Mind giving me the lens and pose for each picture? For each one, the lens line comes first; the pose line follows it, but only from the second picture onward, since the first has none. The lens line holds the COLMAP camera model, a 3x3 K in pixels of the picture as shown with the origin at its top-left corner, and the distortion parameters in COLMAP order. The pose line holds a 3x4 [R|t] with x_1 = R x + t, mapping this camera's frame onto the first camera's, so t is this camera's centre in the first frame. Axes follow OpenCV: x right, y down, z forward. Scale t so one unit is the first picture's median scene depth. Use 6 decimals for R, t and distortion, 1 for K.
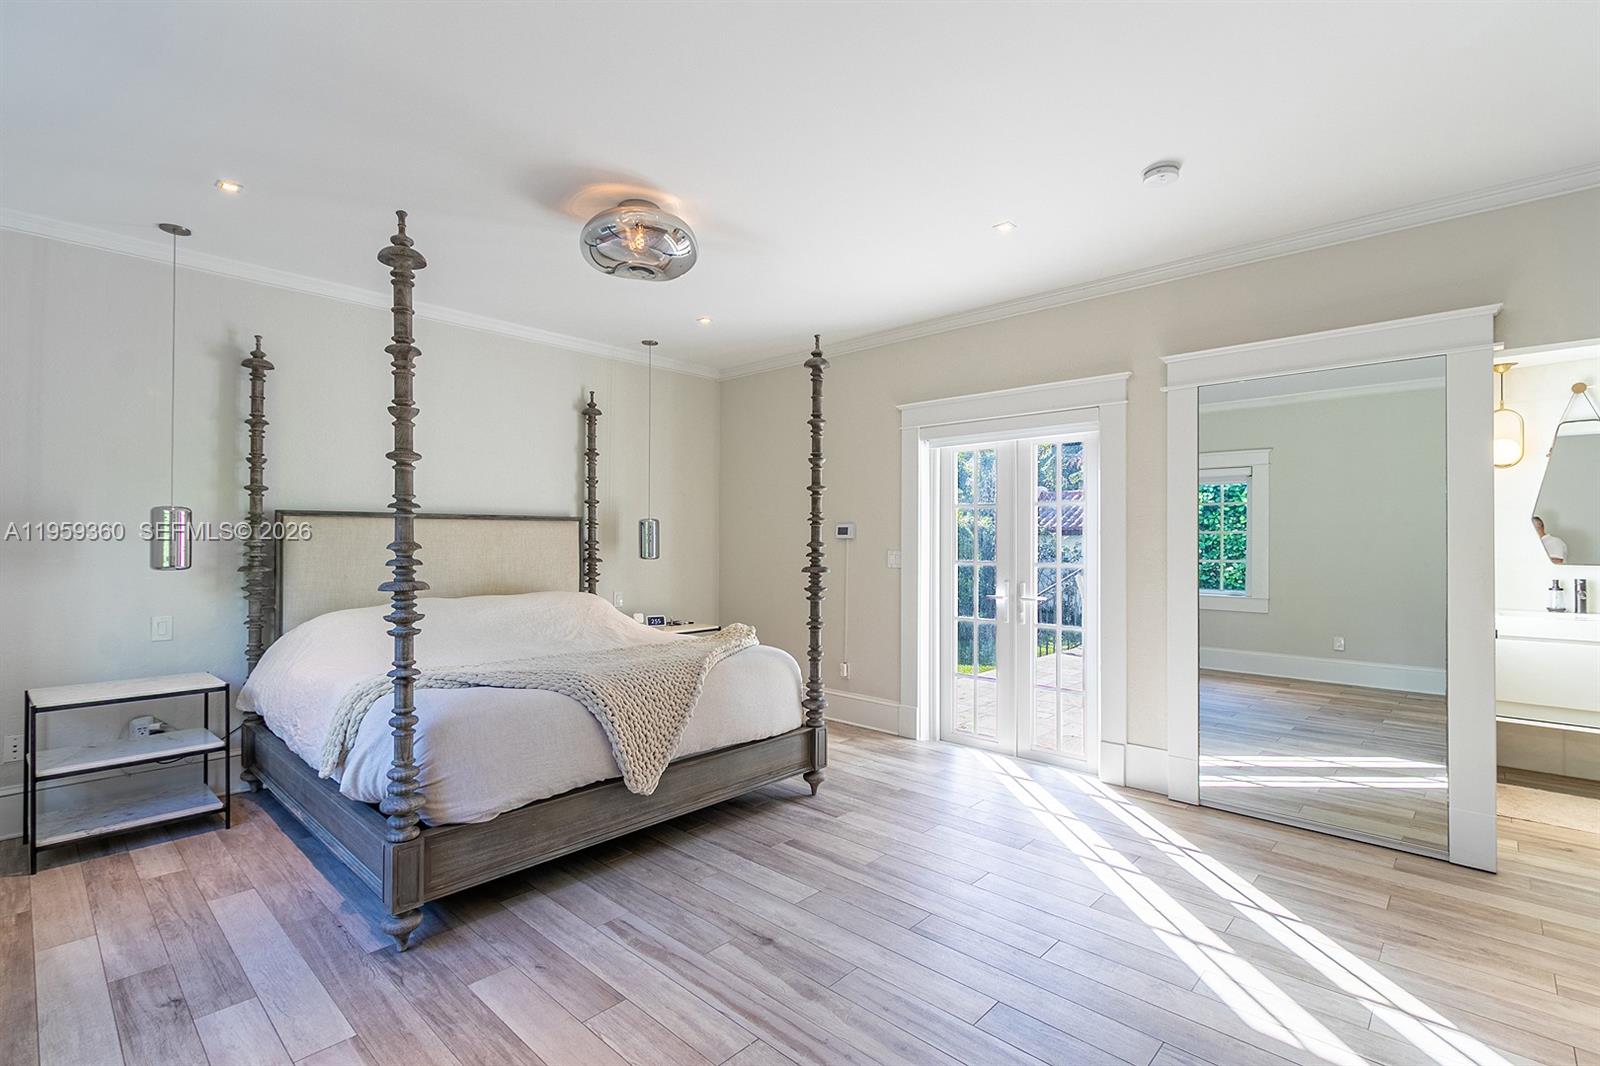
lens RADIAL K [[732.1, 0, 791.0], [0, 732.1, 528.8], [0, 0, 1]] dist [0.003463, 0.000174]
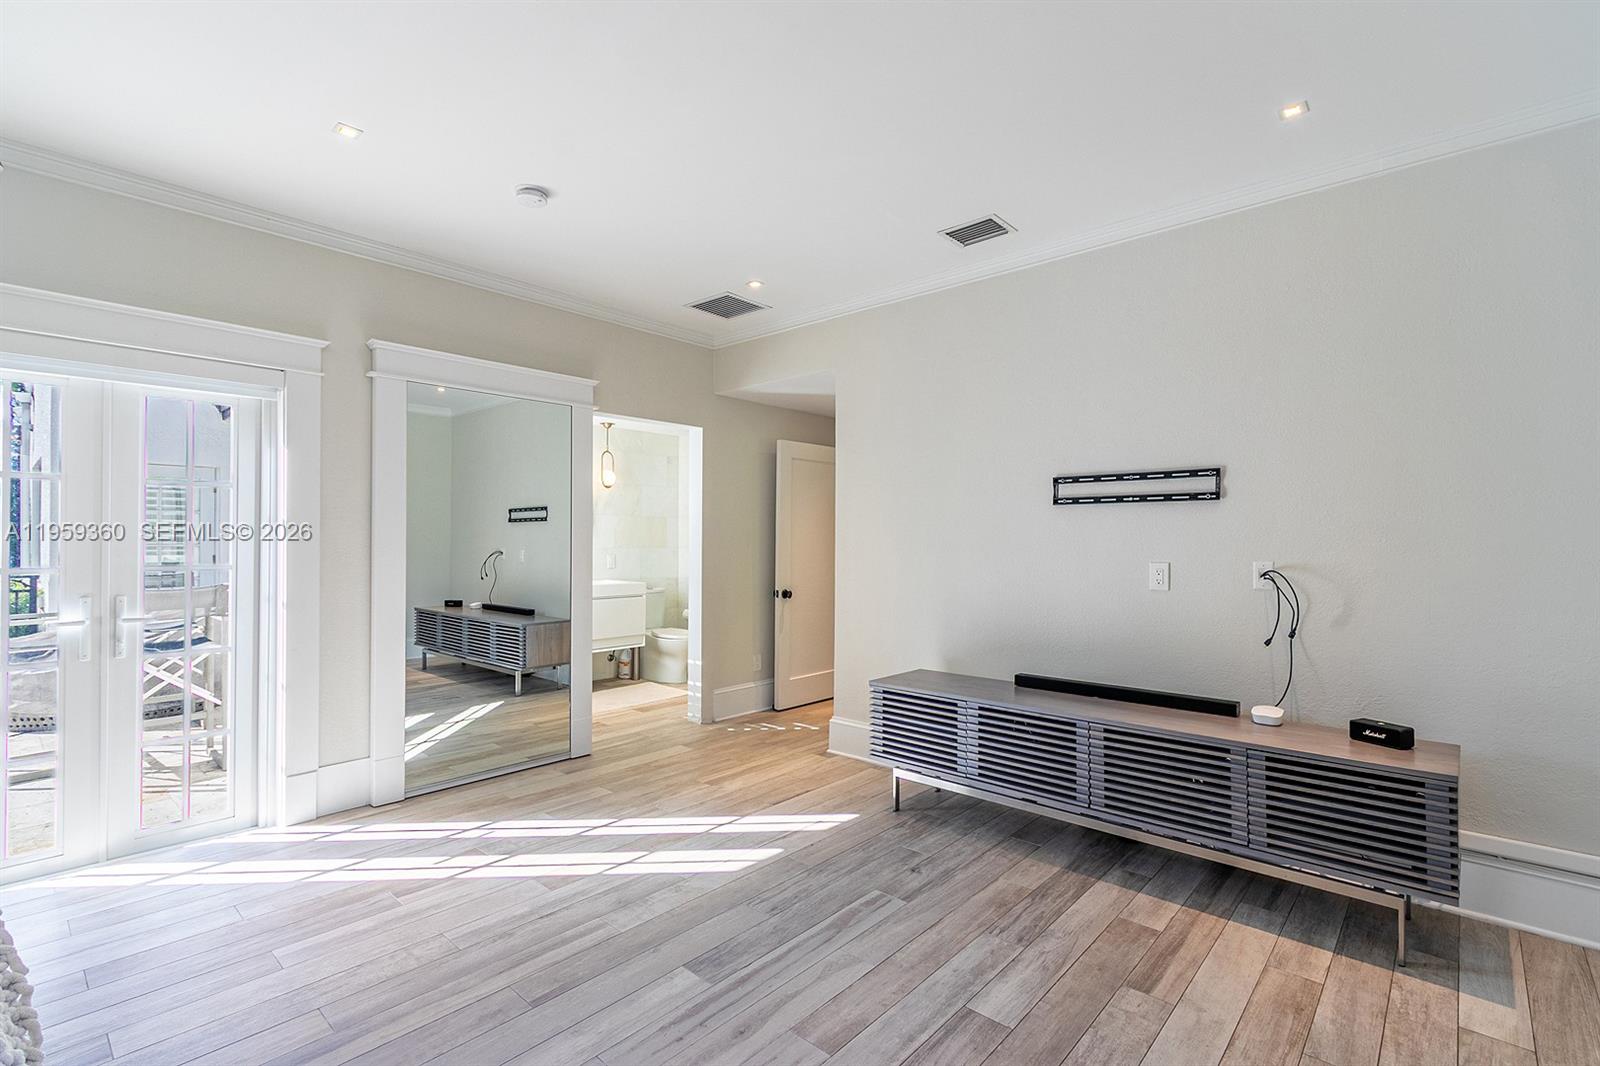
lens RADIAL K [[732.1, 0, 784.7], [0, 732.1, 531.4], [0, 0, 1]] dist [0.003463, 0.000174]
pose [[-0.012105, 0.005046, 0.999914, -0.486126], [-0.021747, 0.999749, -0.005308, 0.005375], [-0.999690, -0.021809, -0.011992, 0.536288]]
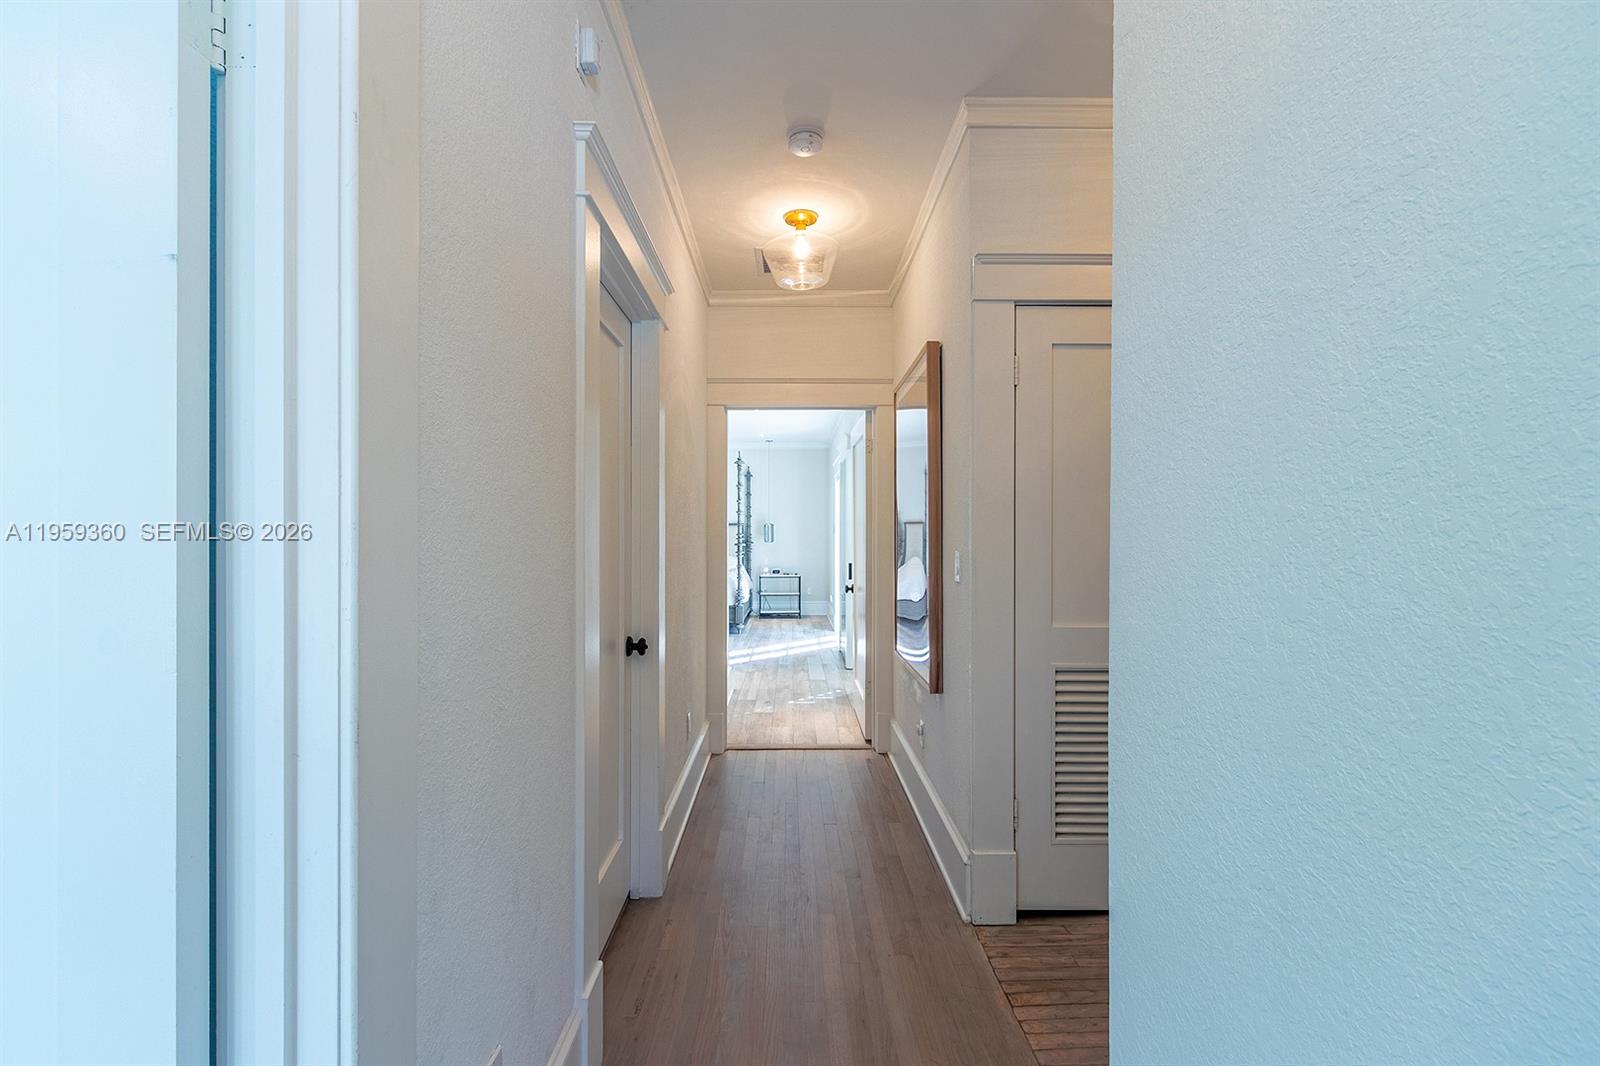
lens RADIAL K [[732.1, 0, 797.8], [0, 732.1, 537.6], [0, 0, 1]] dist [0.003463, 0.000174]
pose [[0.698918, -0.003880, -0.715191, 2.196604], [0.012833, 0.999892, 0.007116, 0.021154], [0.715086, -0.014151, 0.698893, -0.681963]]
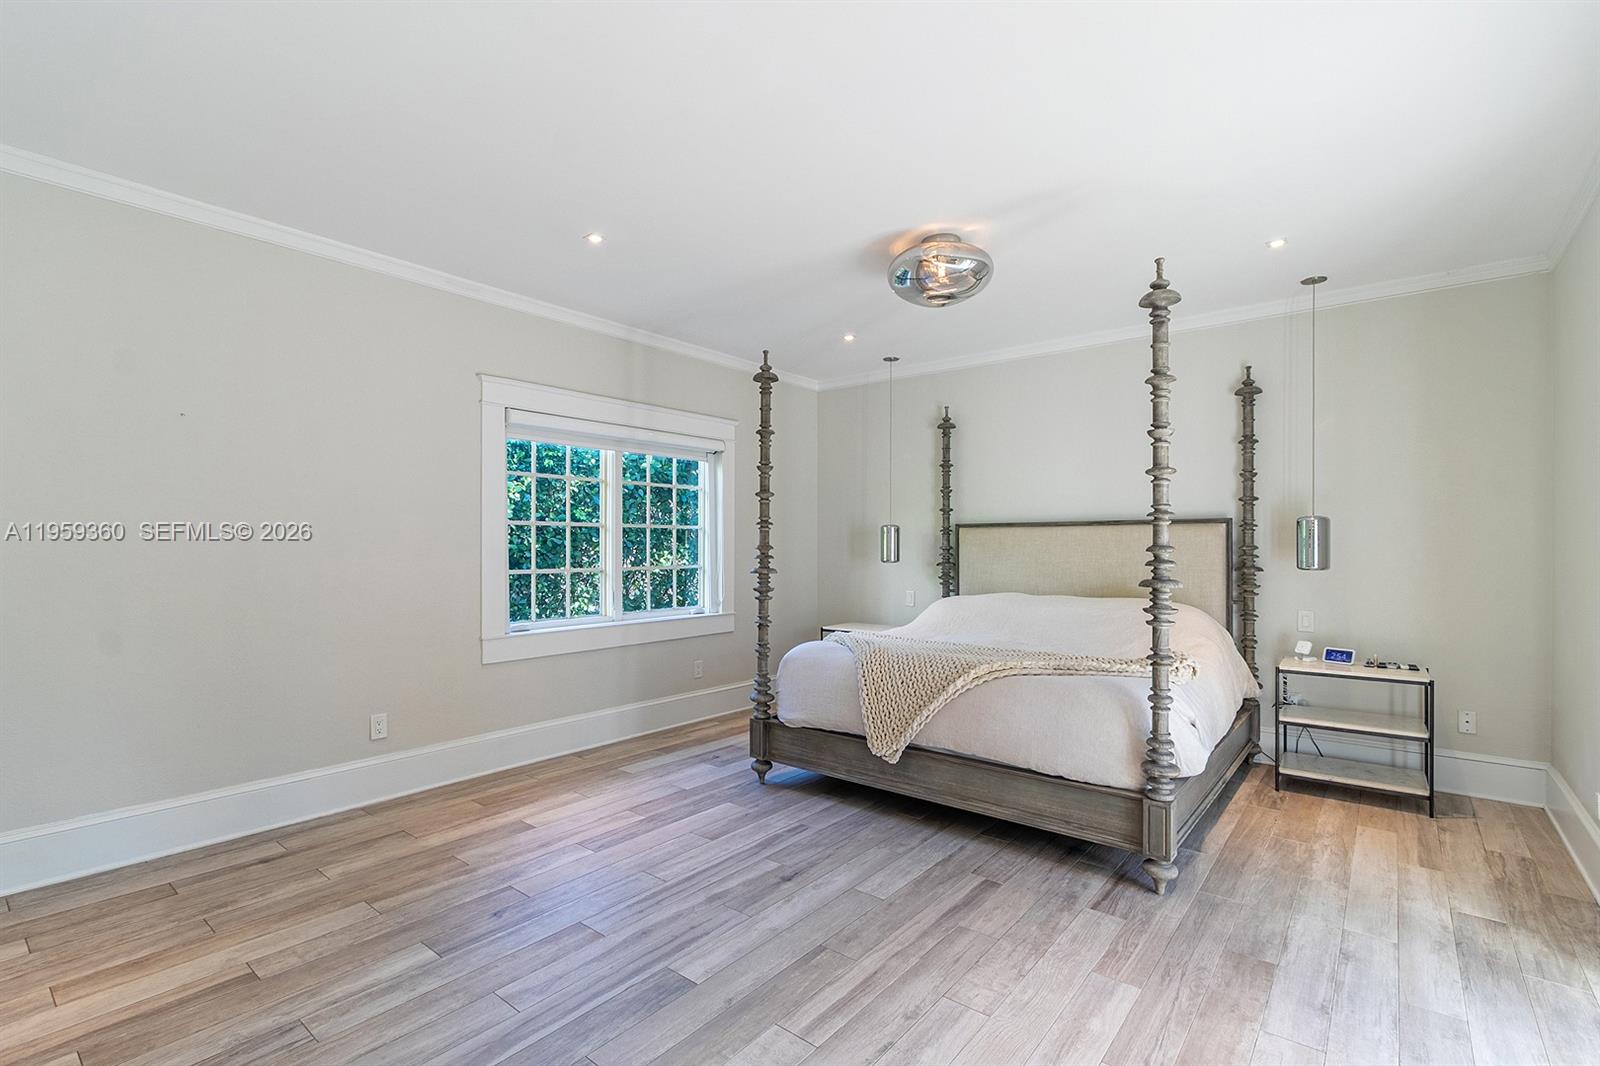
lens RADIAL K [[732.1, 0, 787.5], [0, 732.1, 544.9], [0, 0, 1]] dist [0.003463, 0.000174]
pose [[0.067043, -0.001488, -0.997749, 0.817845], [0.015534, 0.999879, -0.000447, 0.011869], [0.997629, -0.015469, 0.067058, 0.652962]]
